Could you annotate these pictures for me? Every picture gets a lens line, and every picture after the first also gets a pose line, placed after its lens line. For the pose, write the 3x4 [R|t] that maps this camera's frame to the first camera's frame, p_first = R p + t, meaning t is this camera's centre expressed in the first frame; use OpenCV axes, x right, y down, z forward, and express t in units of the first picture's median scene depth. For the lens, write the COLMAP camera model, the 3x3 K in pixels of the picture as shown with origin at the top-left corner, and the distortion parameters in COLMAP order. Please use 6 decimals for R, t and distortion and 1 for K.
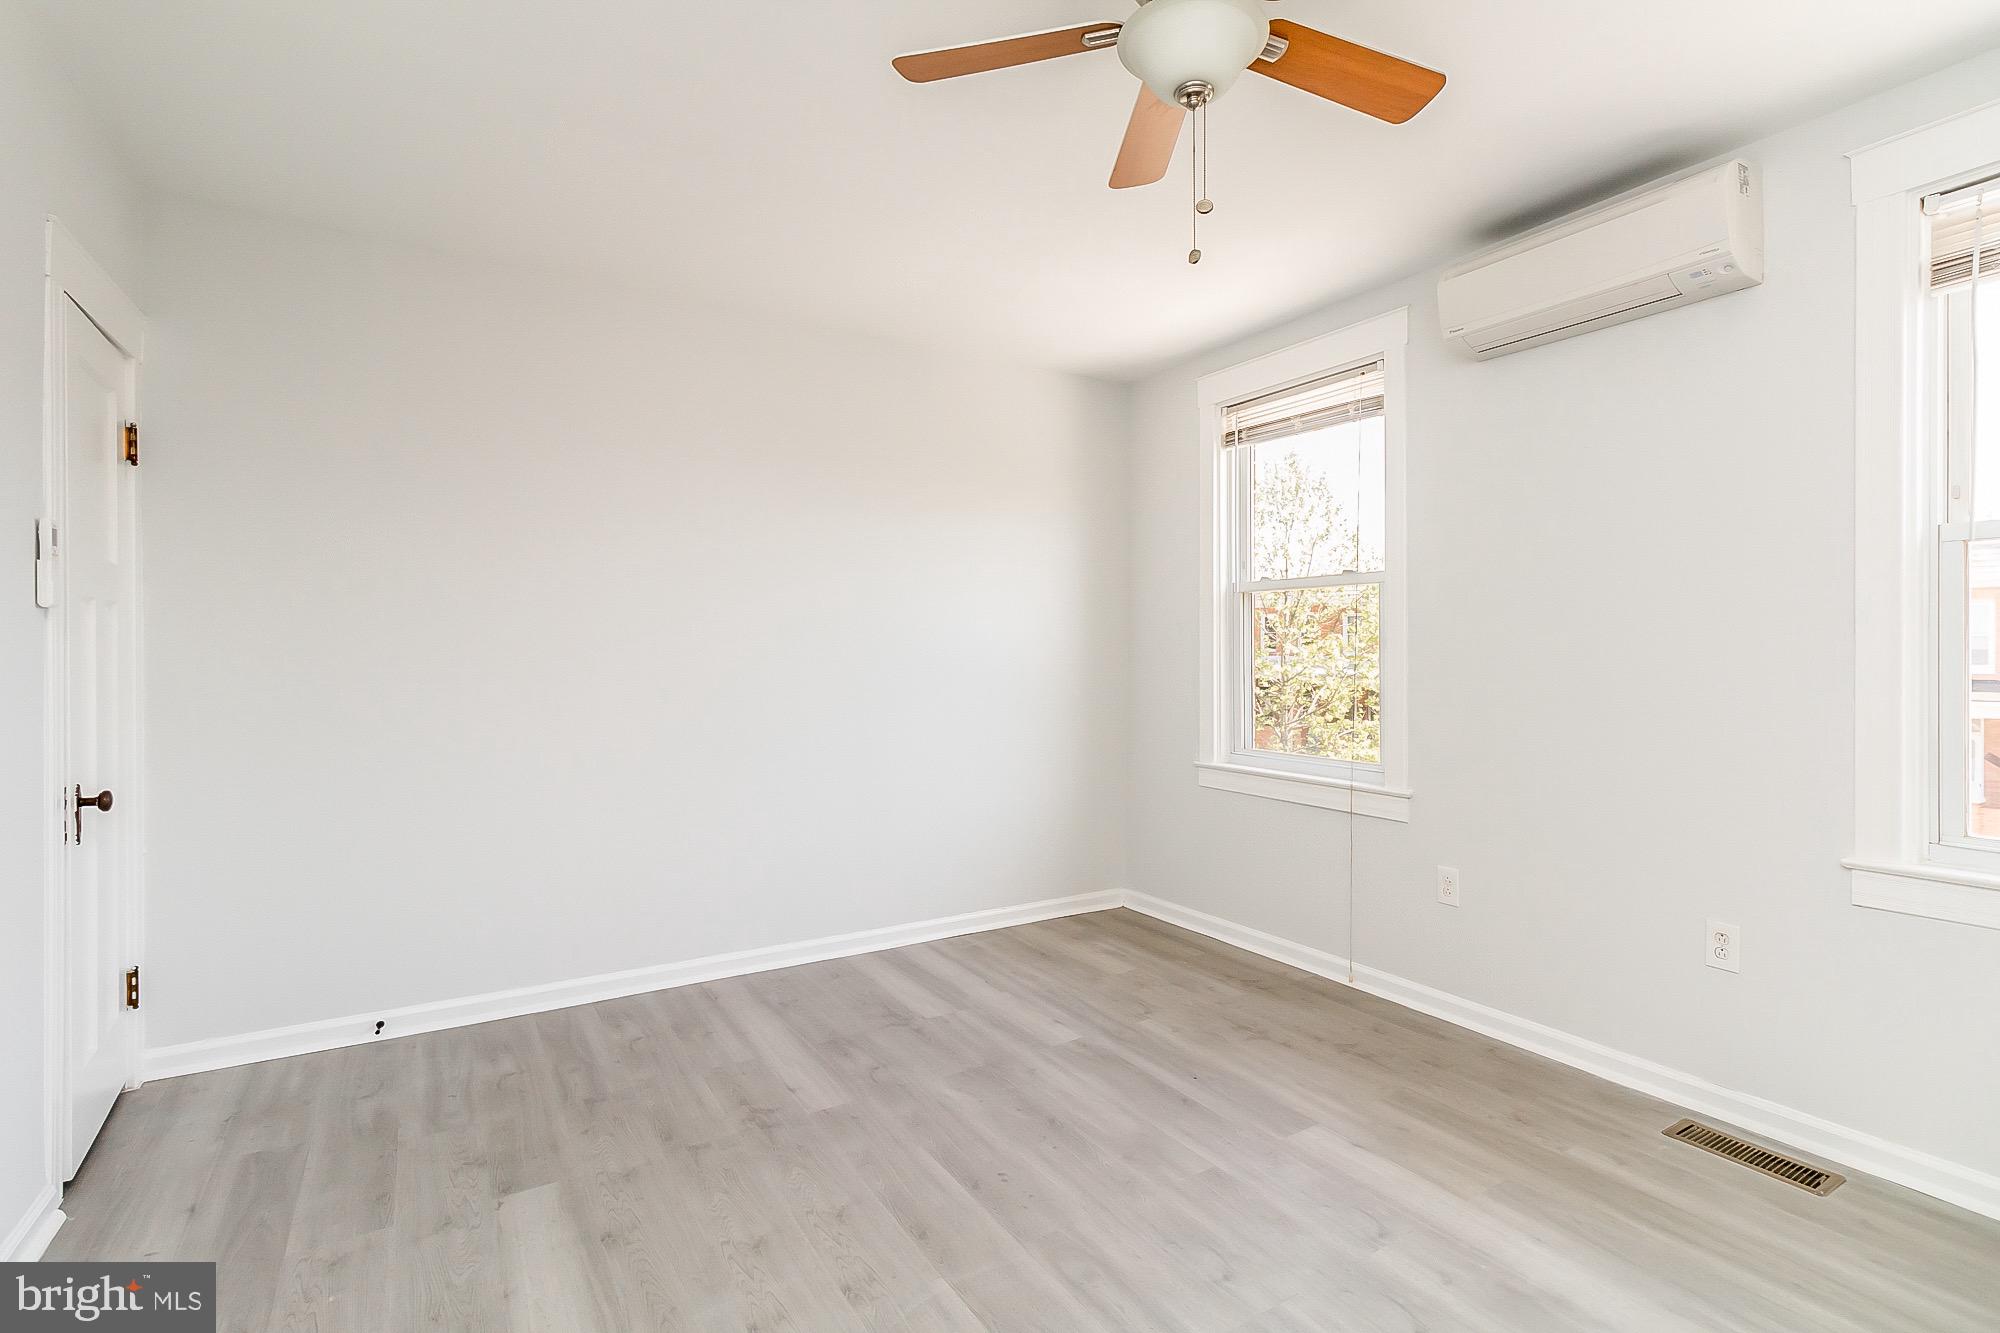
lens RADIAL K [[937.6, 0, 1074.3], [0, 937.6, 653.7], [0, 0, 1]] dist [0.002280, 0.001183]
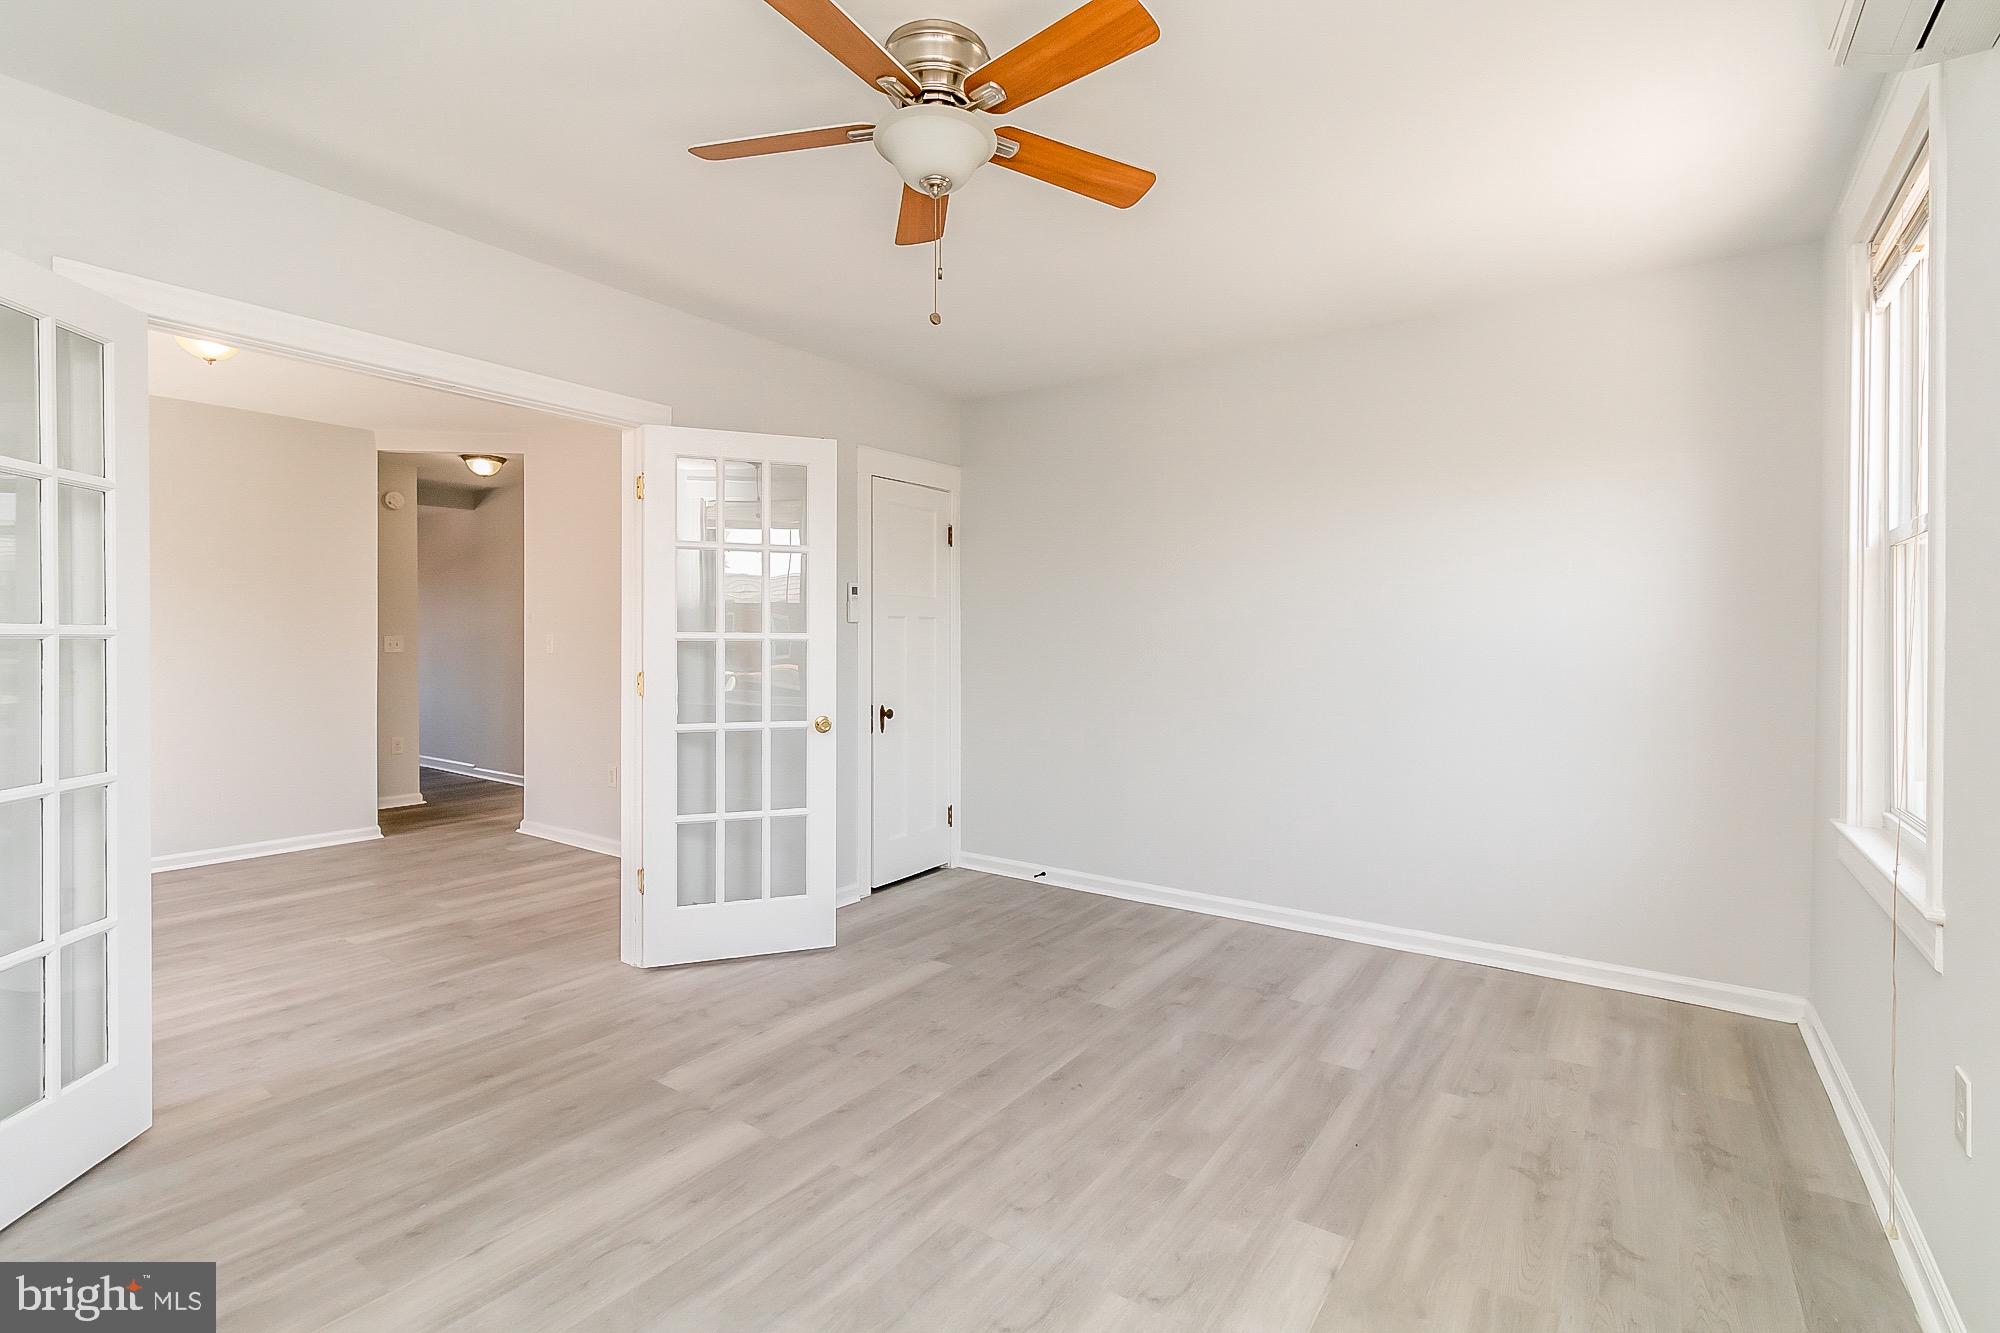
lens RADIAL K [[937.6, 0, 1005.8], [0, 937.6, 647.8], [0, 0, 1]] dist [0.002280, 0.001183]
pose [[0.354783, 0.003820, -0.934941, 0.731599], [-0.002184, 0.999992, 0.003257, 0.003658], [0.934946, 0.000887, 0.354789, 0.369773]]
